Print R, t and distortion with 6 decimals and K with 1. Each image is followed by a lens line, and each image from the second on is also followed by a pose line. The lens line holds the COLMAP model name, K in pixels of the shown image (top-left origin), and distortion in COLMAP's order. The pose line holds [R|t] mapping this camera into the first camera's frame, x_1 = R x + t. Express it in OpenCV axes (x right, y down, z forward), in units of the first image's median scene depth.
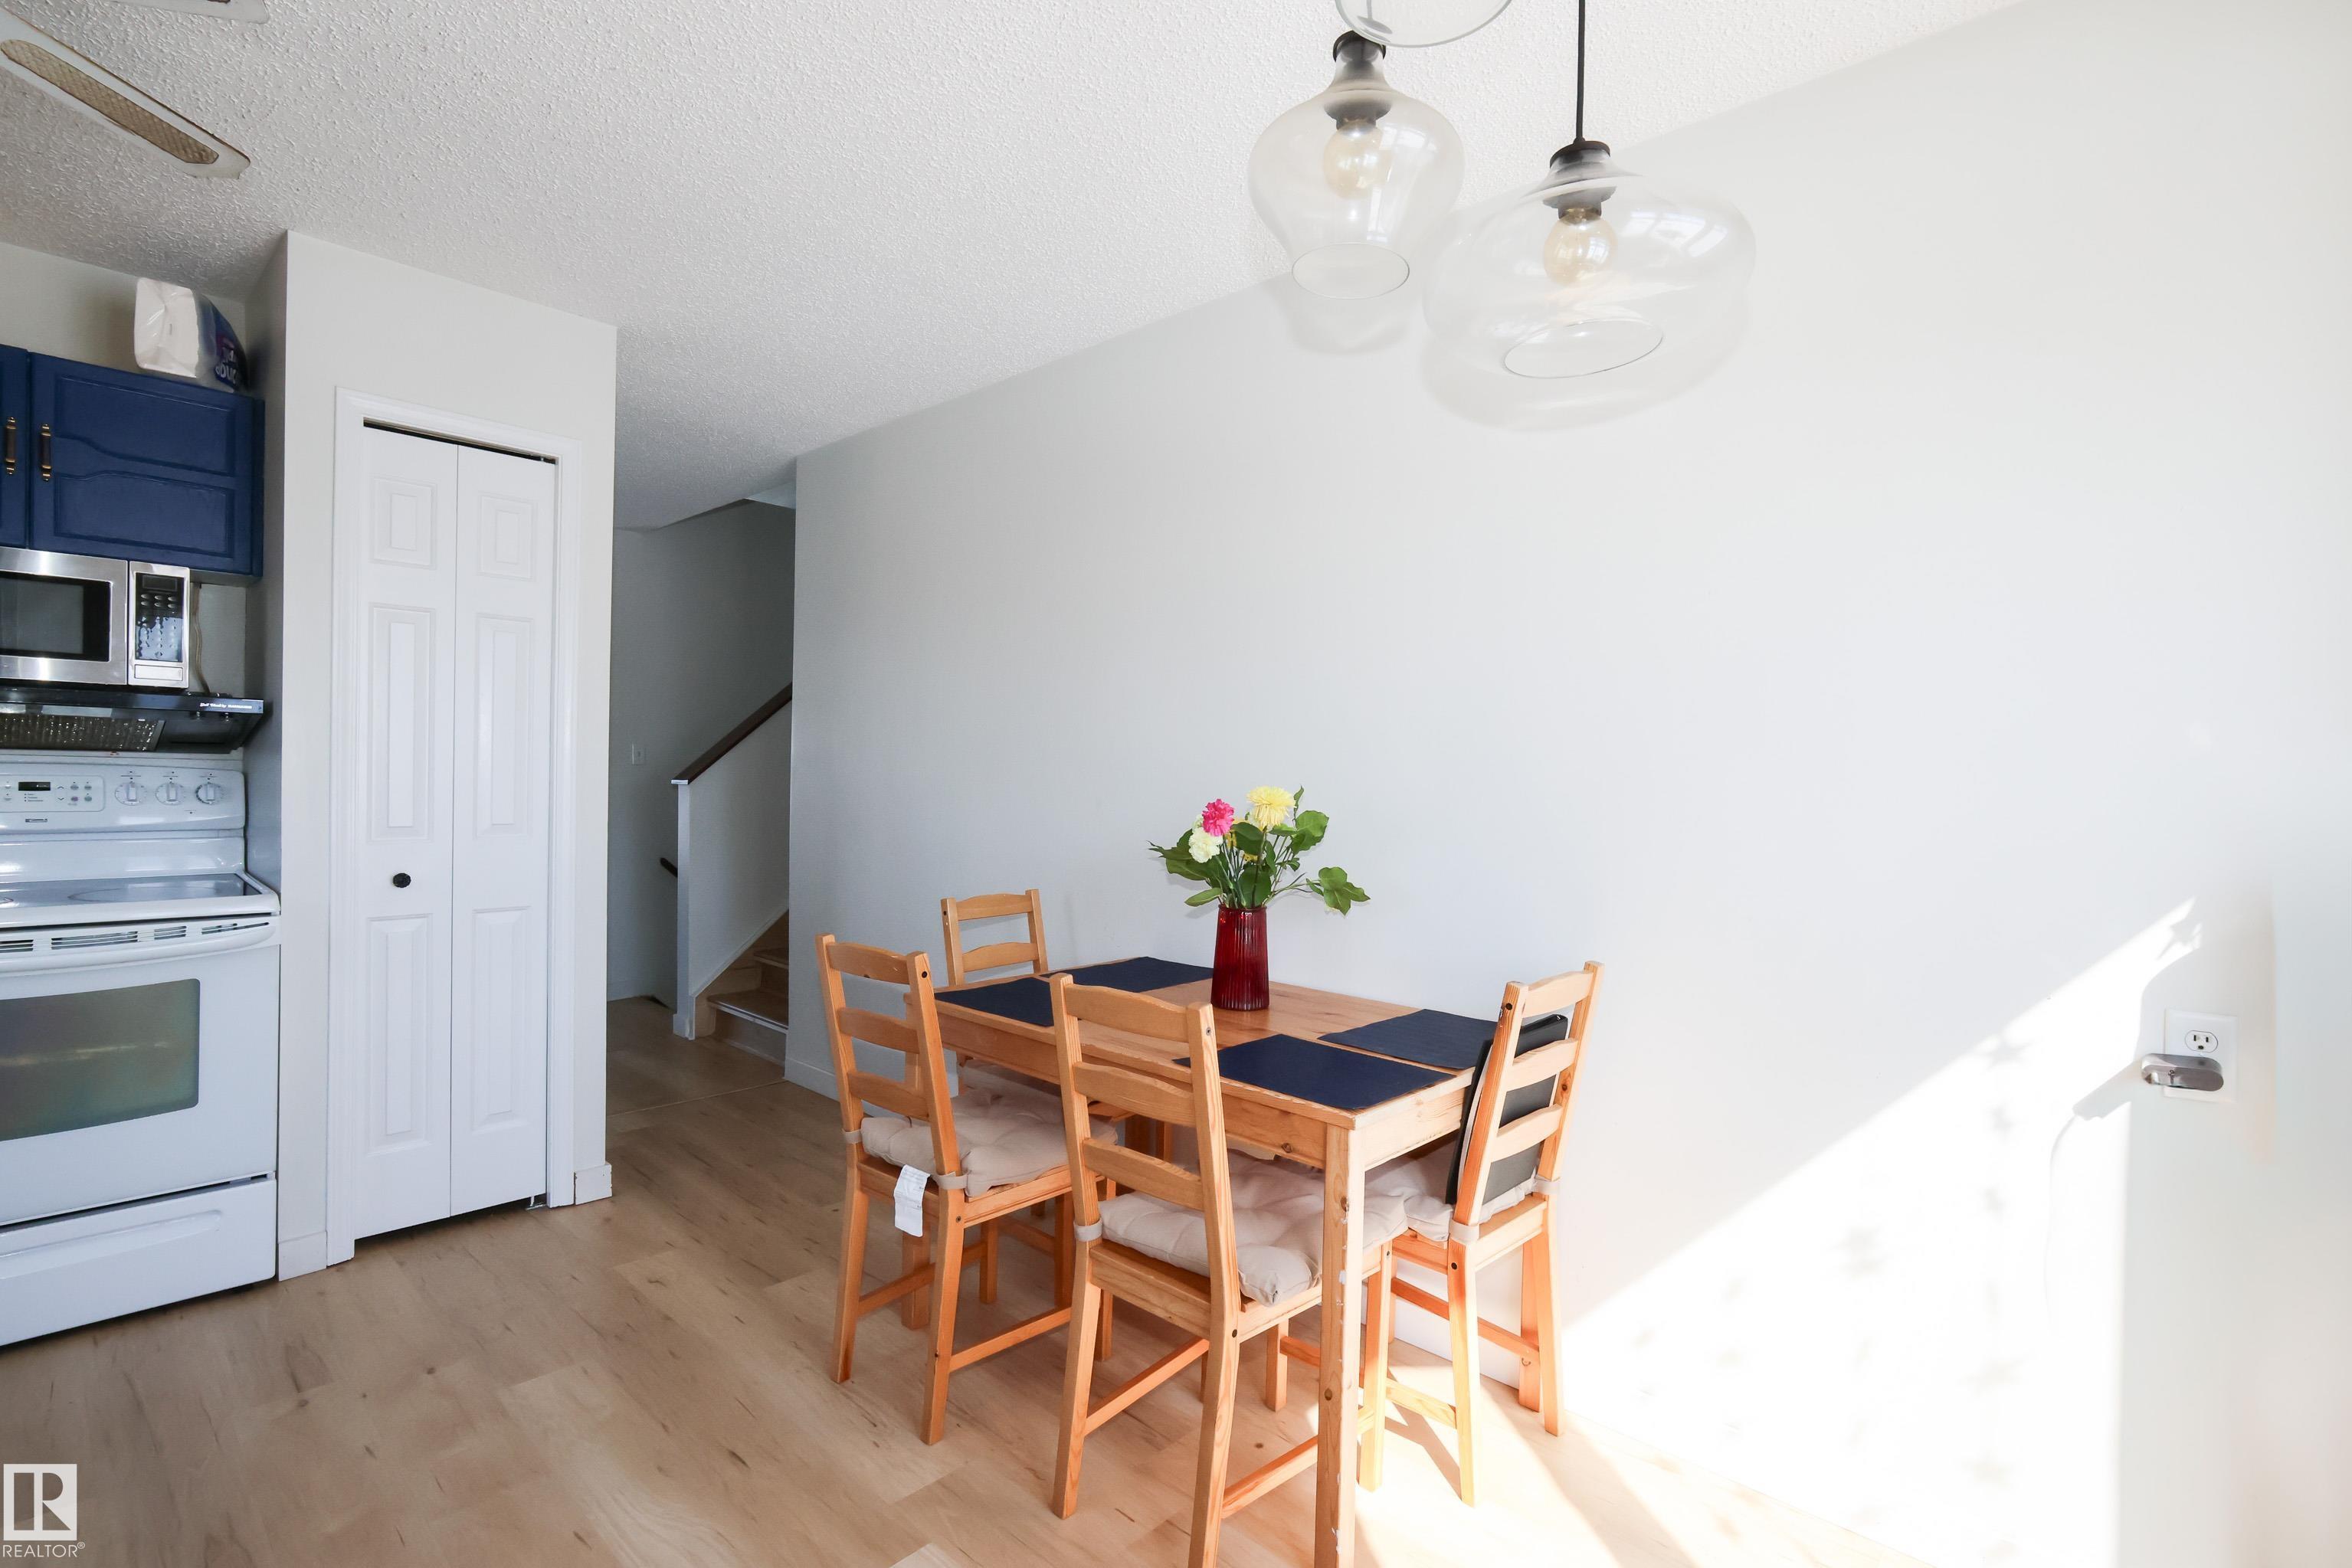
lens RADIAL K [[1103.2, 0, 1174.4], [0, 1103.2, 779.2], [0, 0, 1]] dist [0.001196, 0.001418]
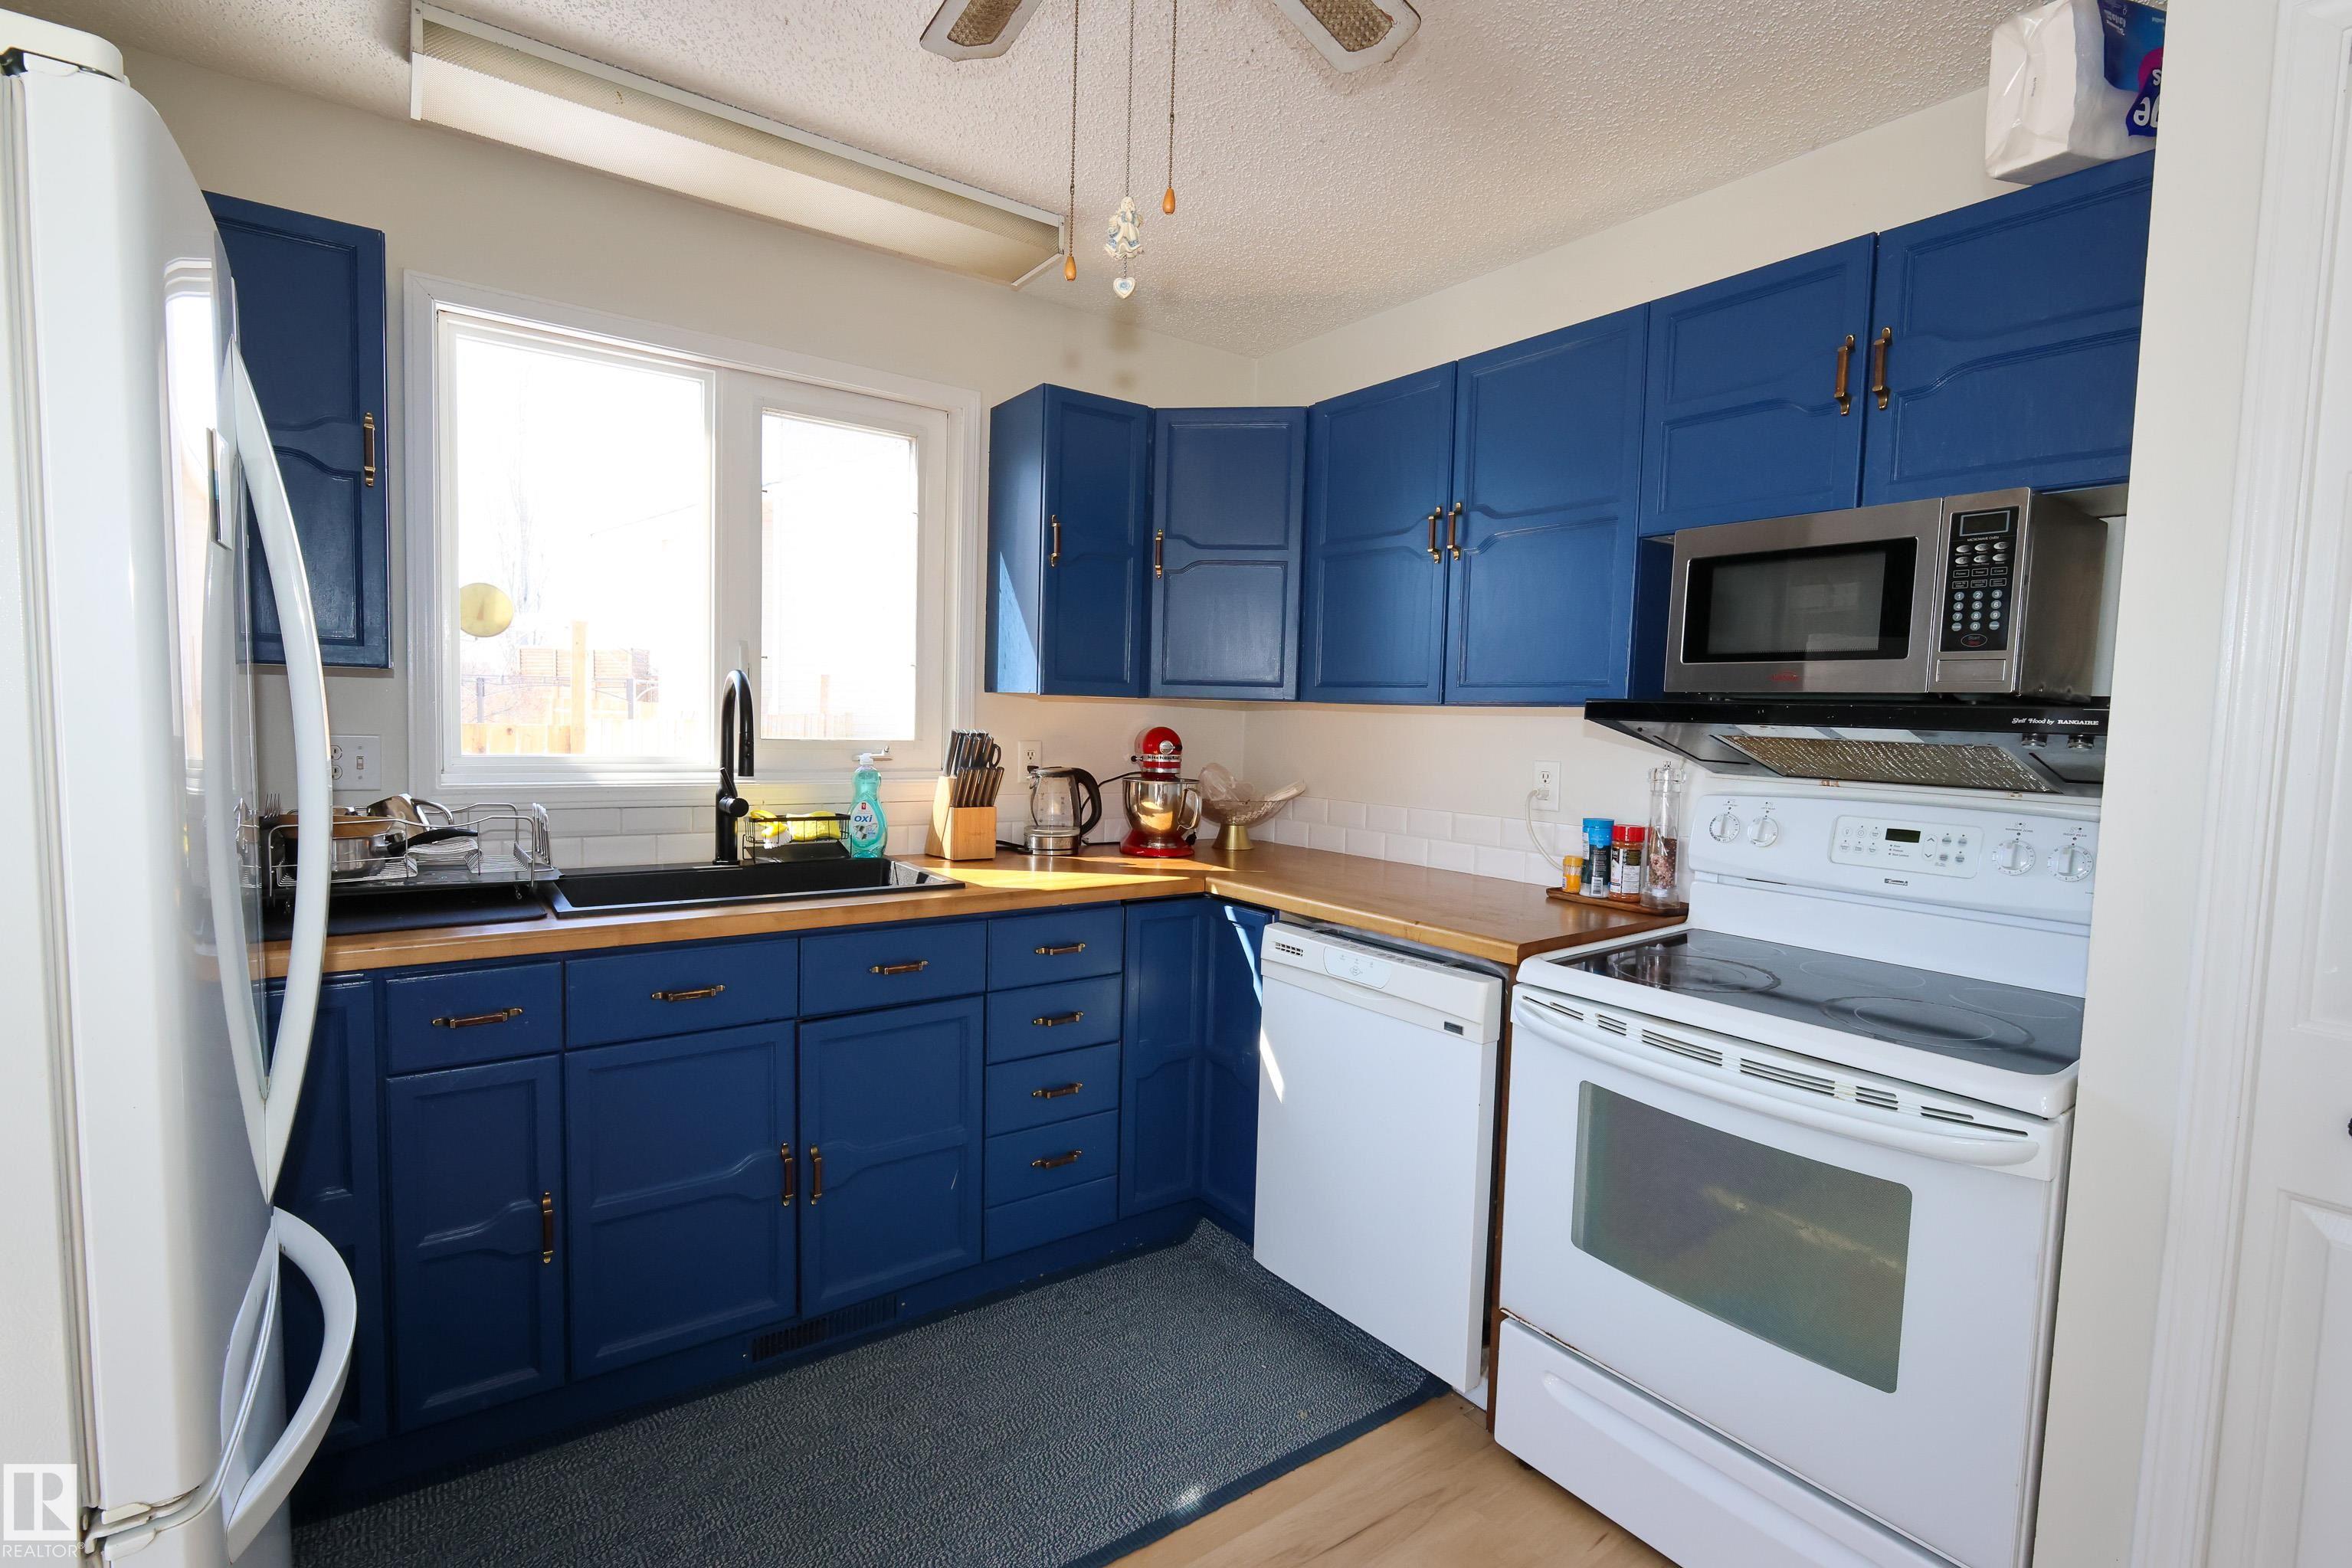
lens RADIAL K [[1090.3, 0, 1177.7], [0, 1090.3, 792.0], [0, 0, 1]] dist [-0.003256, -0.000030]
pose [[-0.183983, 0.047460, -0.981783, -0.227164], [-0.036242, 0.997827, 0.055027, -0.043749], [0.982261, 0.045706, -0.181863, 0.643815]]
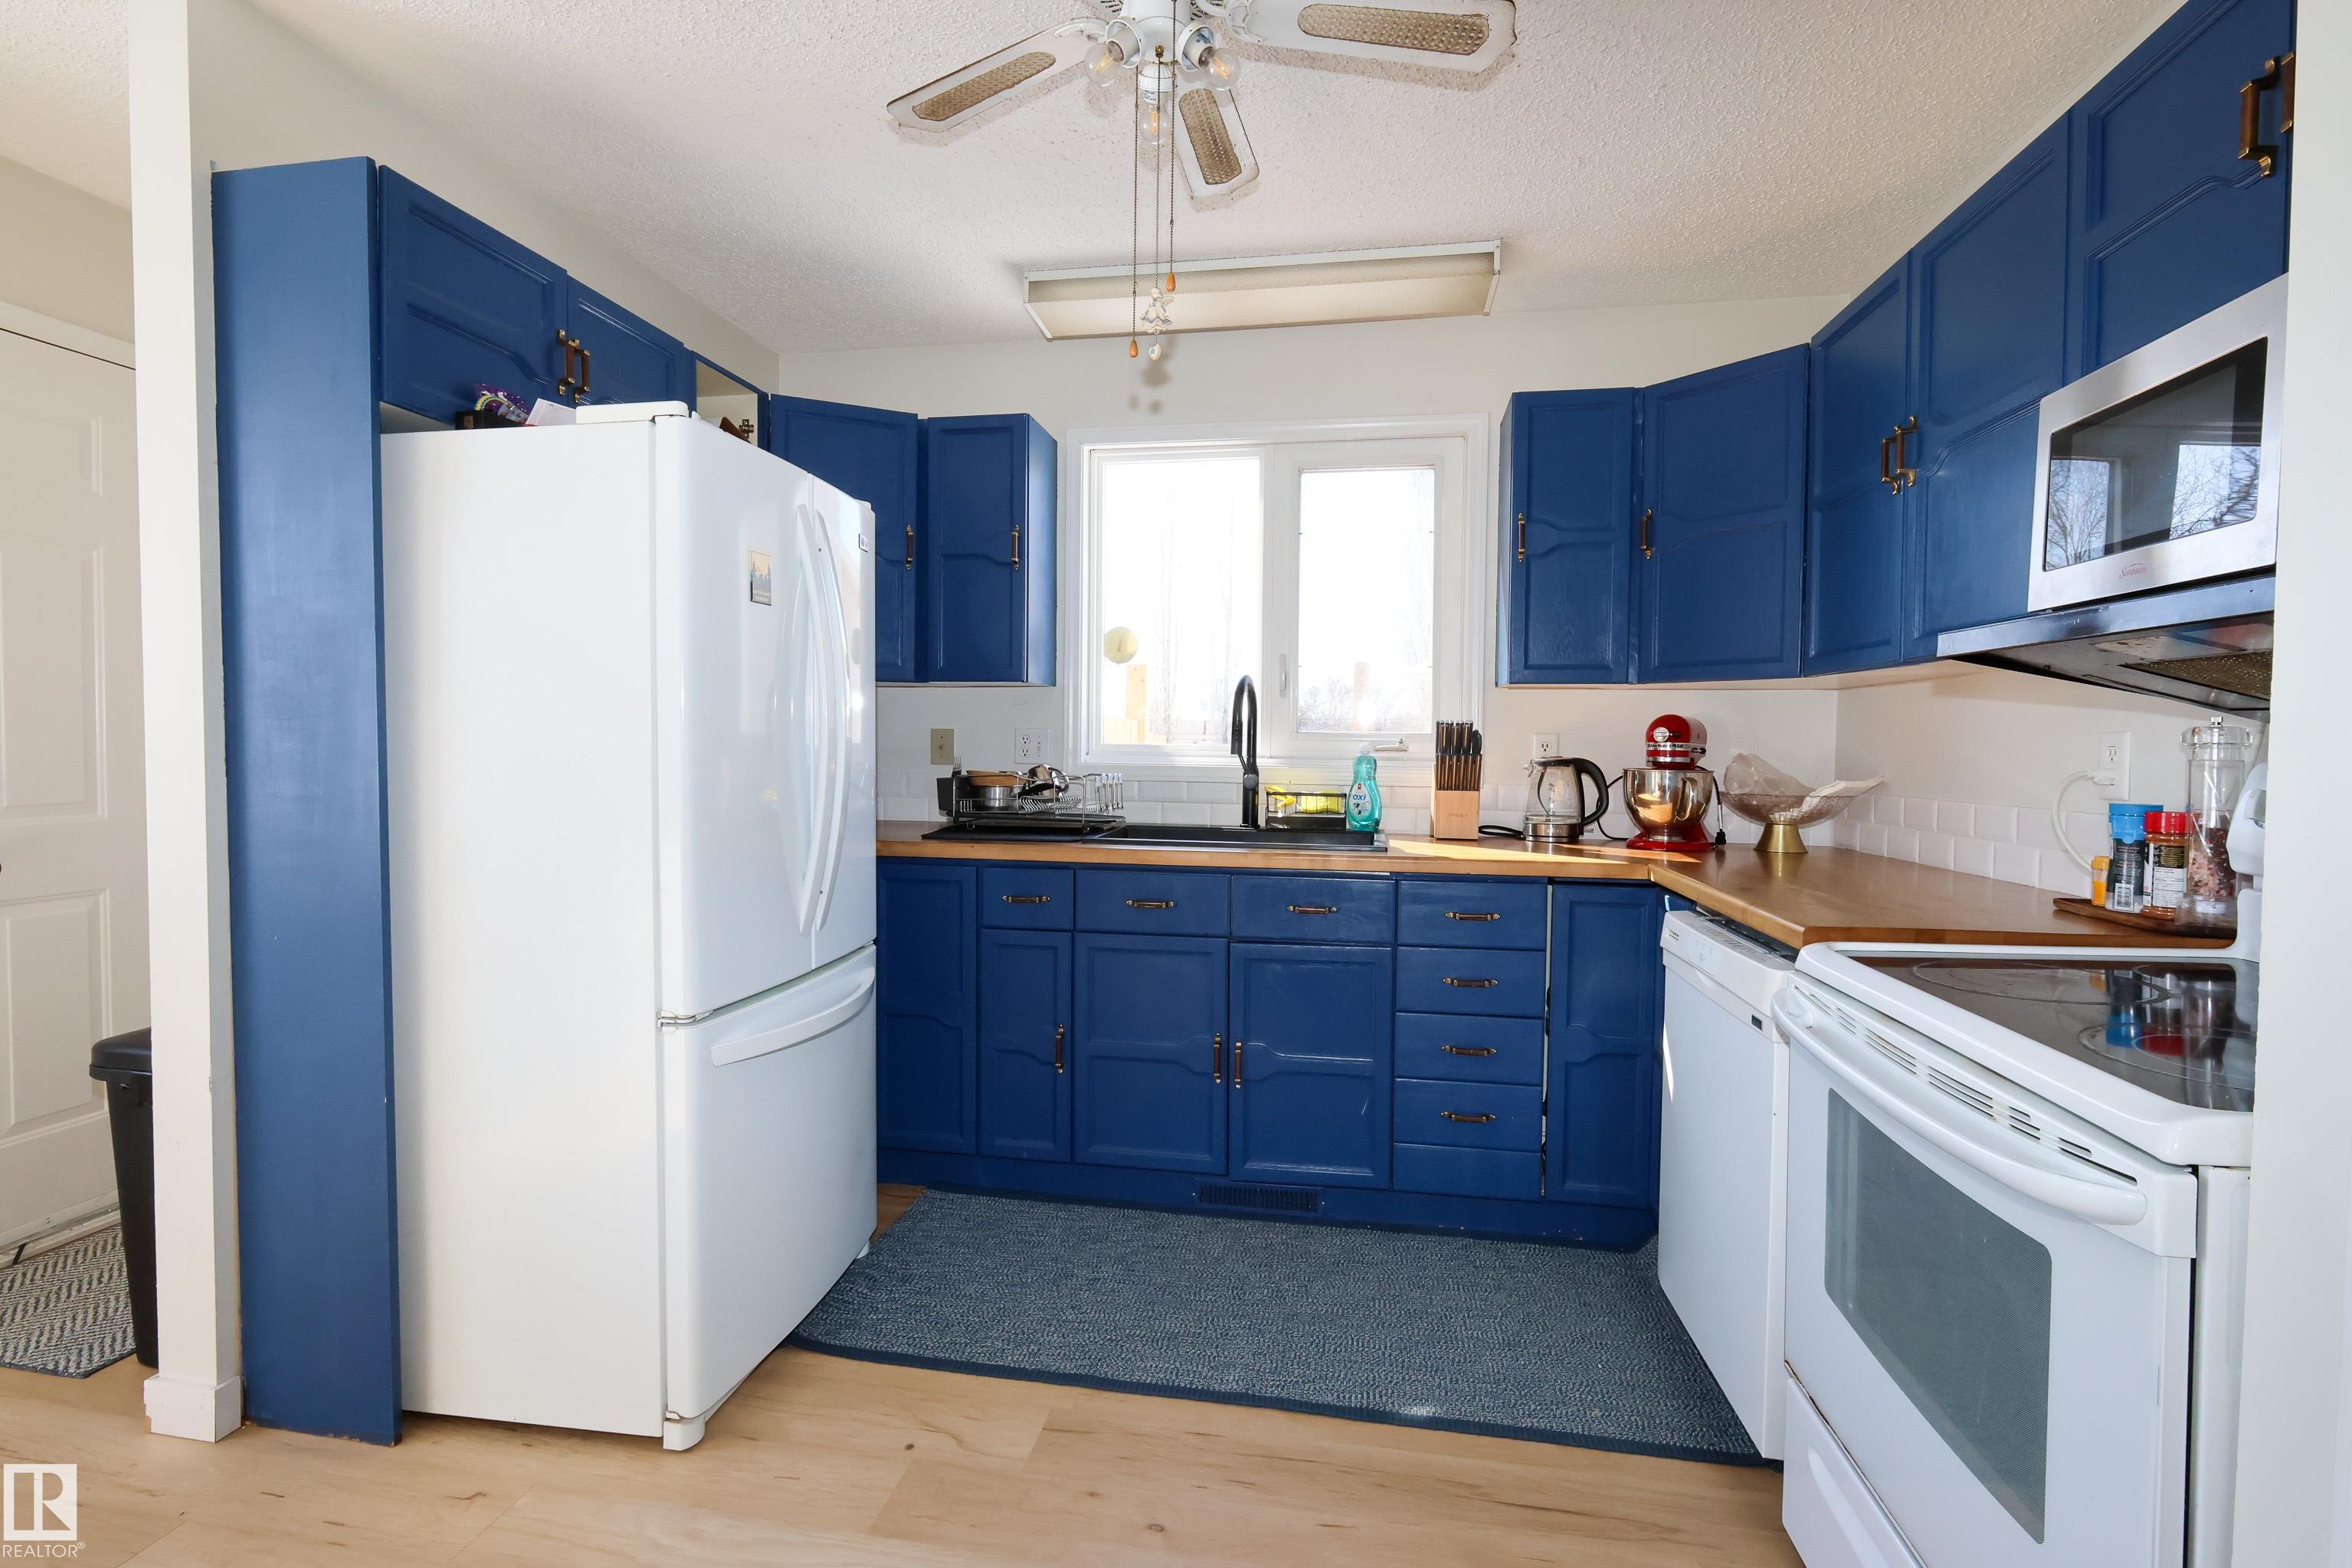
lens RADIAL K [[1103.2, 0, 1174.4], [0, 1103.2, 779.2], [0, 0, 1]] dist [0.001196, 0.001418]
pose [[-0.834934, -0.007338, -0.550301, -0.331718], [-0.028013, 0.999182, 0.029179, -0.003267], [0.549637, 0.039779, -0.834456, 1.049565]]
